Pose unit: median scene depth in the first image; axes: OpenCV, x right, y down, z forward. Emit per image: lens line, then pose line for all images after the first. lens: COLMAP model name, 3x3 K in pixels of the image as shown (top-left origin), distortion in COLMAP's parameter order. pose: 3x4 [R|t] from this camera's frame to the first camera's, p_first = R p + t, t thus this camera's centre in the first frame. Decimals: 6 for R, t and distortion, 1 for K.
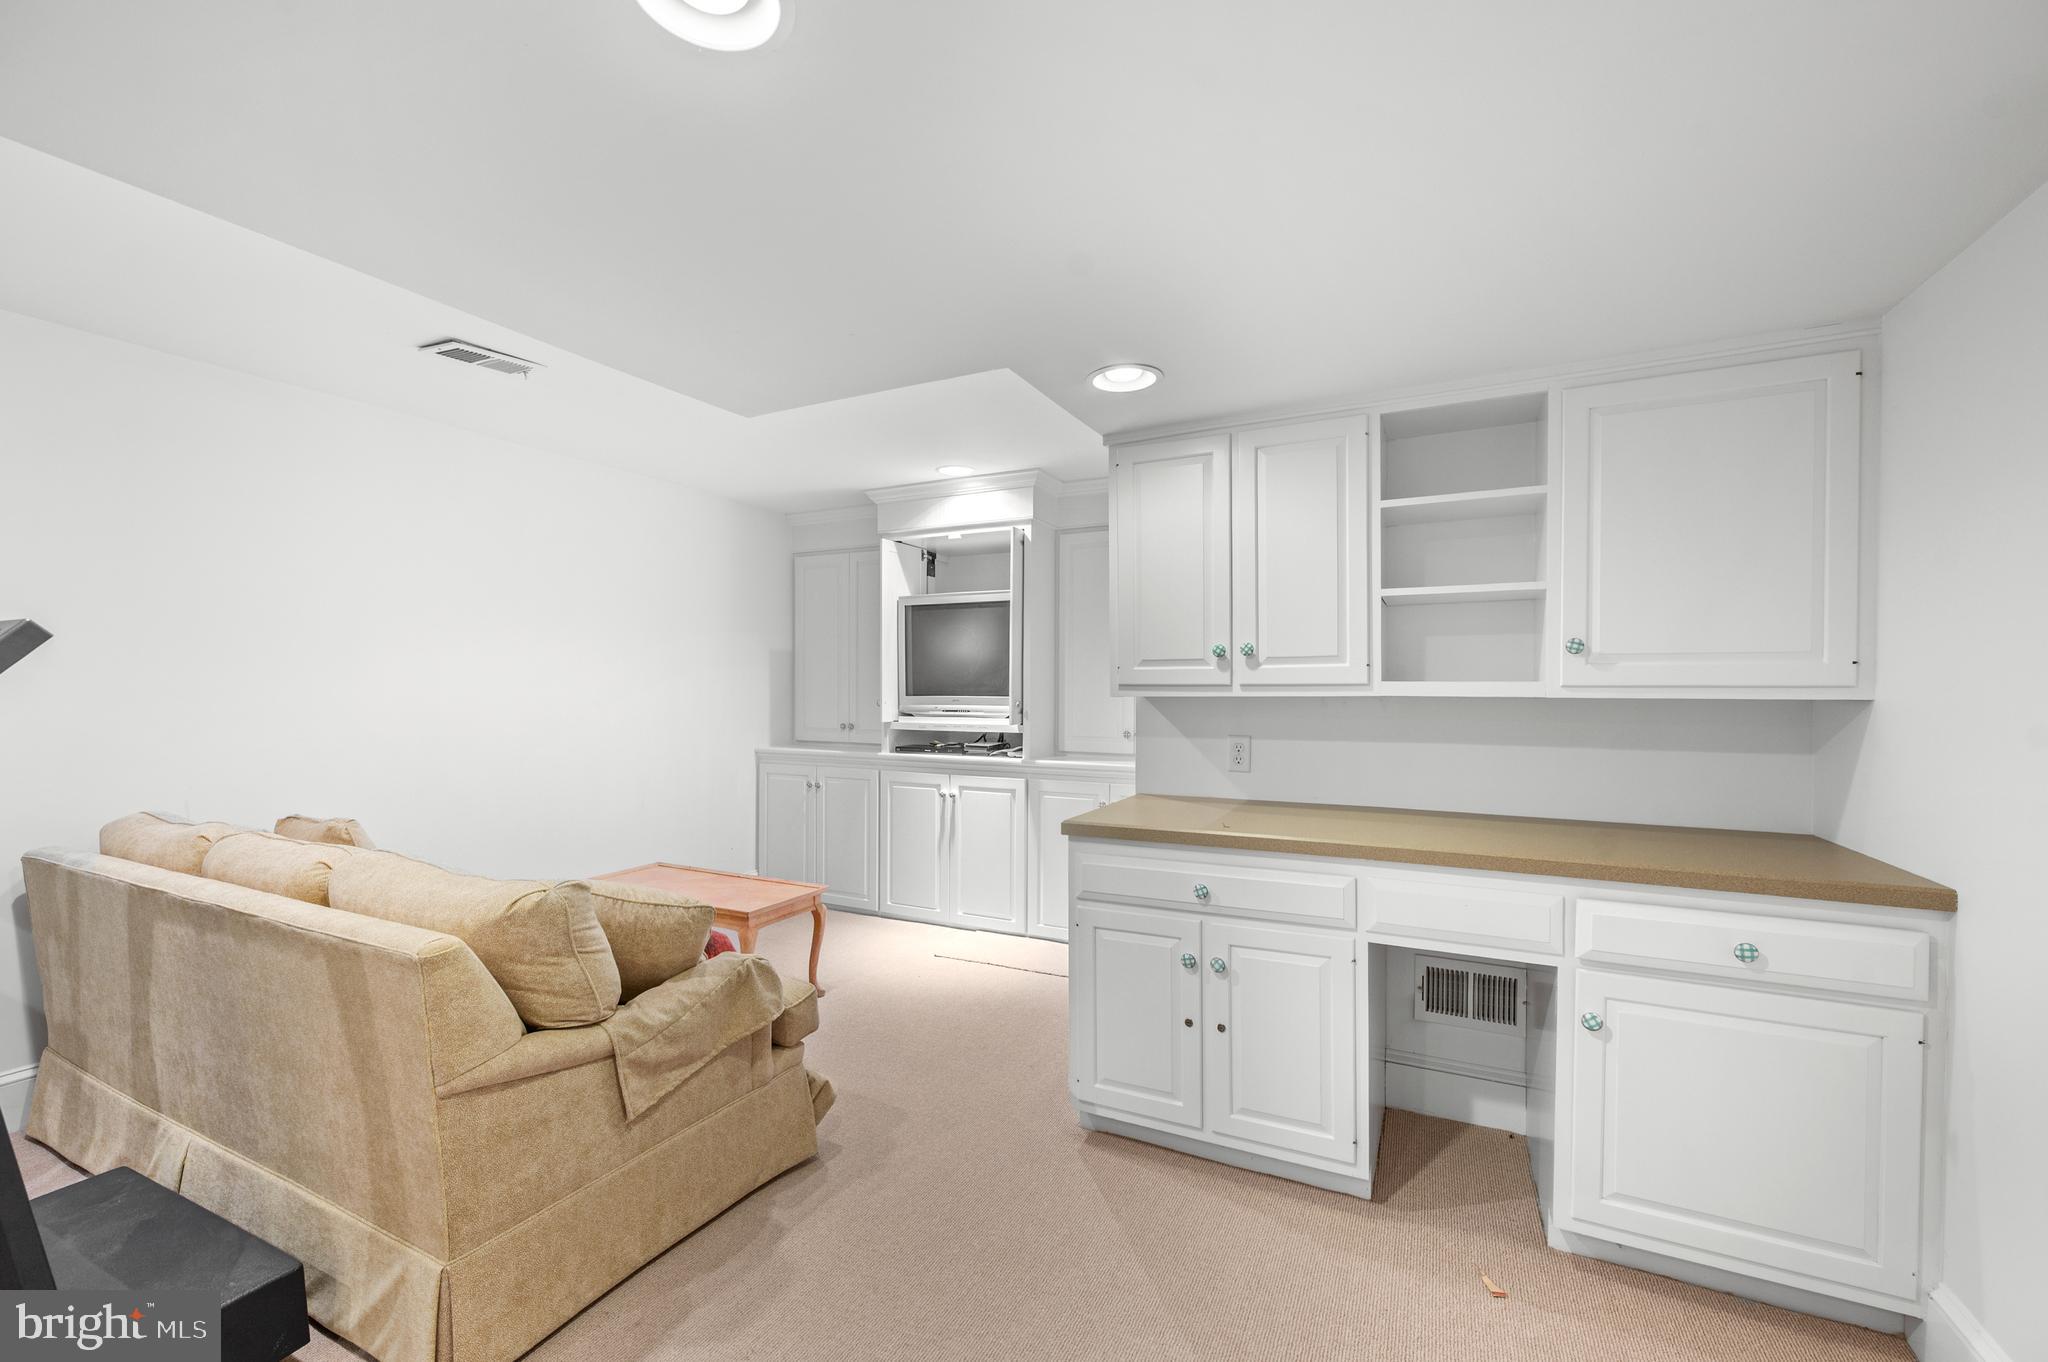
lens RADIAL K [[837.8, 0, 1020.0], [0, 837.8, 689.9], [0, 0, 1]] dist [-0.000289, -0.000004]
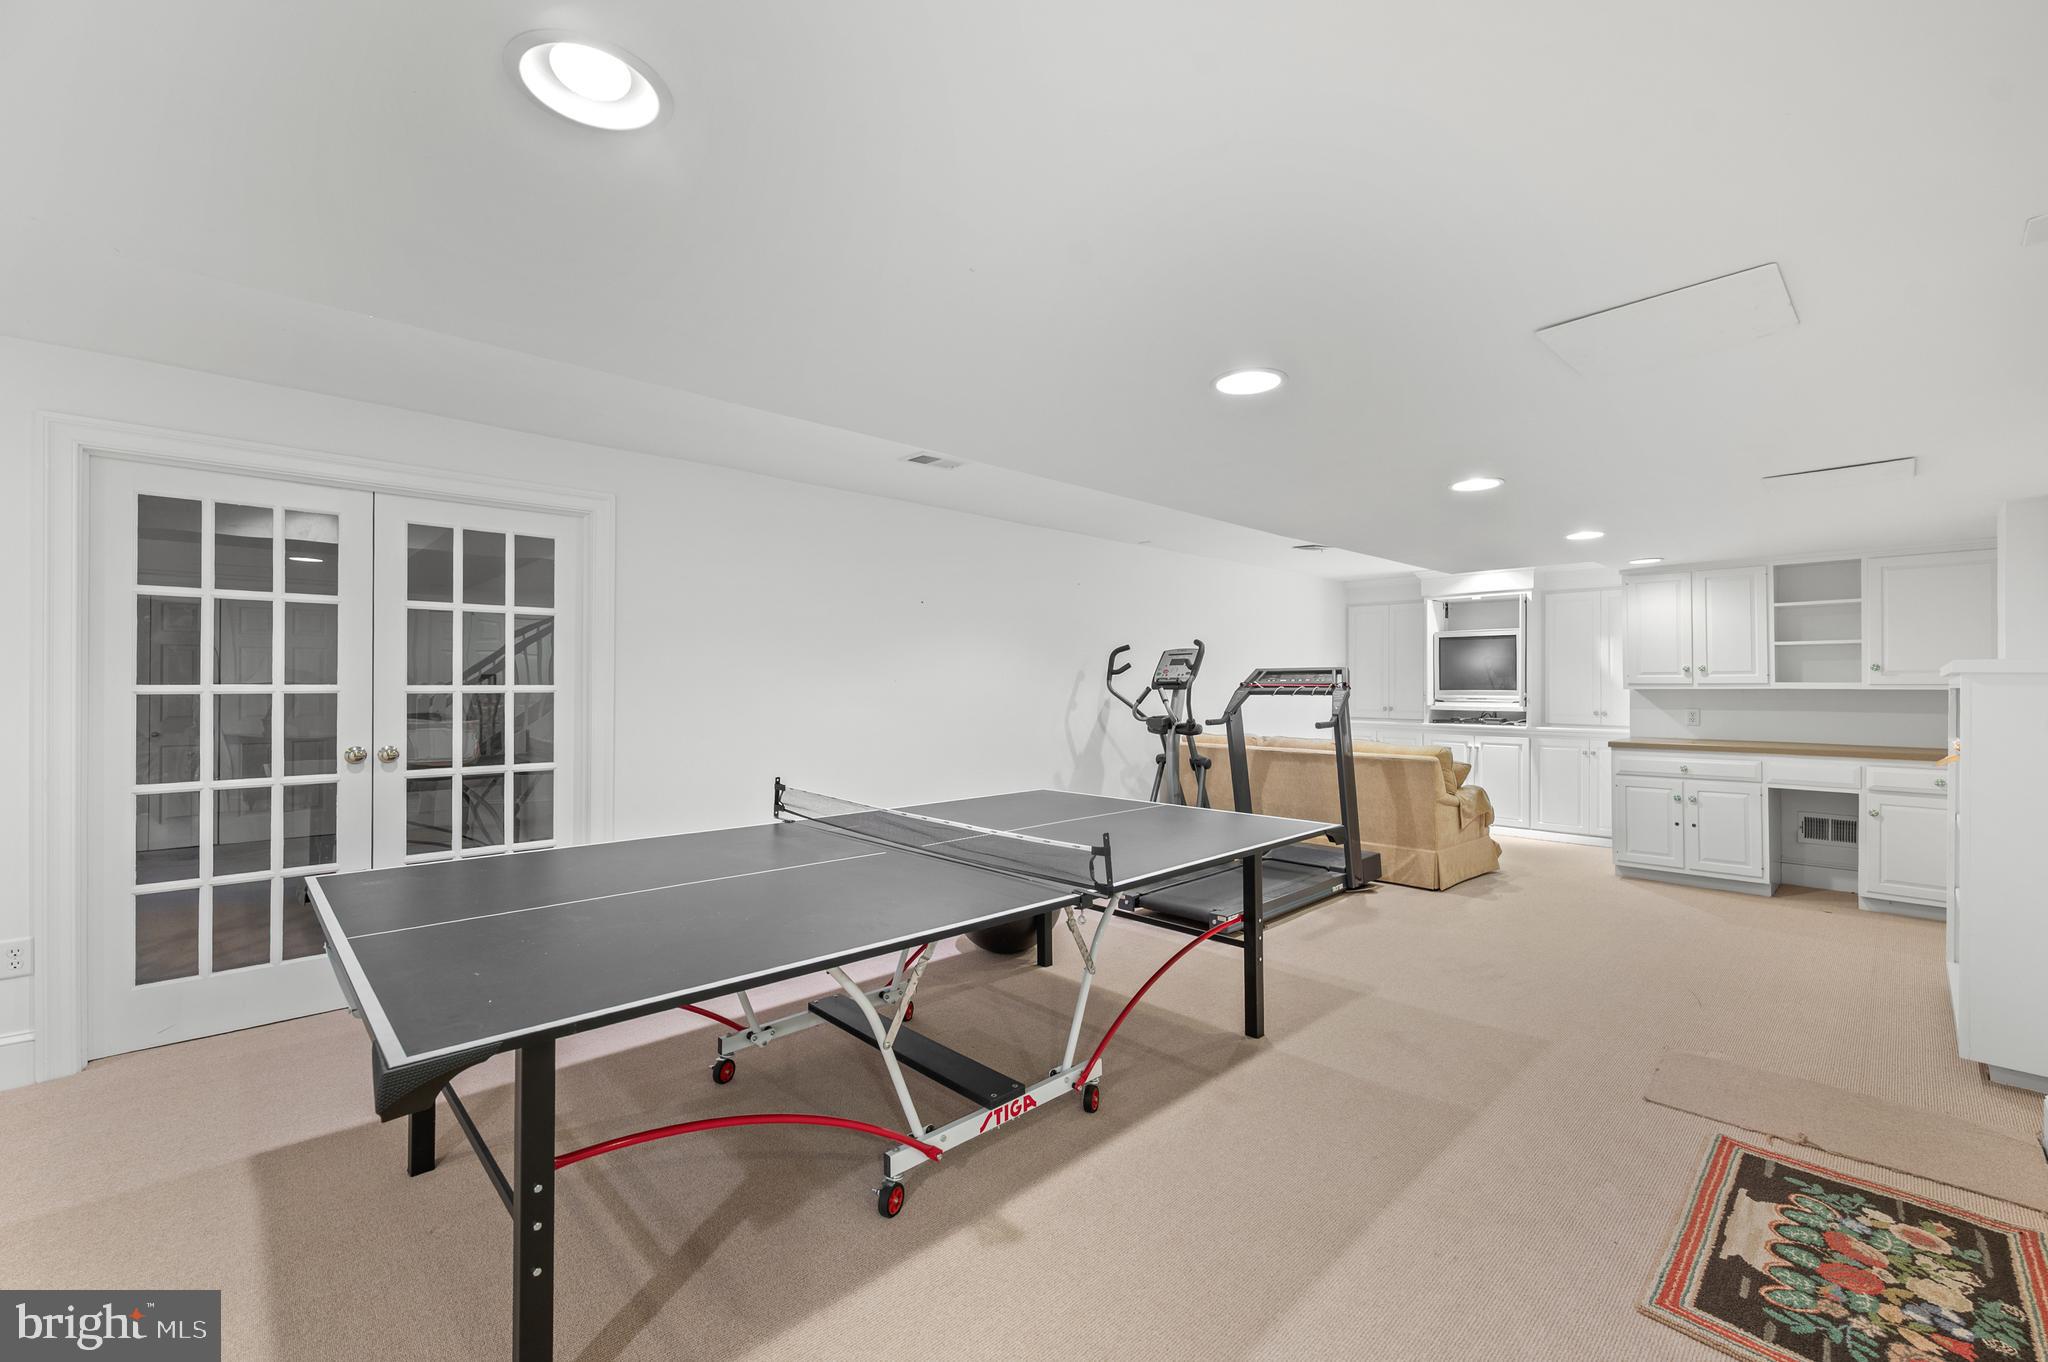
lens RADIAL K [[837.8, 0, 1029.2], [0, 837.8, 676.9], [0, 0, 1]] dist [-0.000289, -0.000004]
pose [[0.941552, -0.002409, -0.336859, -0.662838], [-0.002200, 0.999909, -0.013299, 0.009568], [0.336860, 0.013262, 0.941461, -1.702258]]
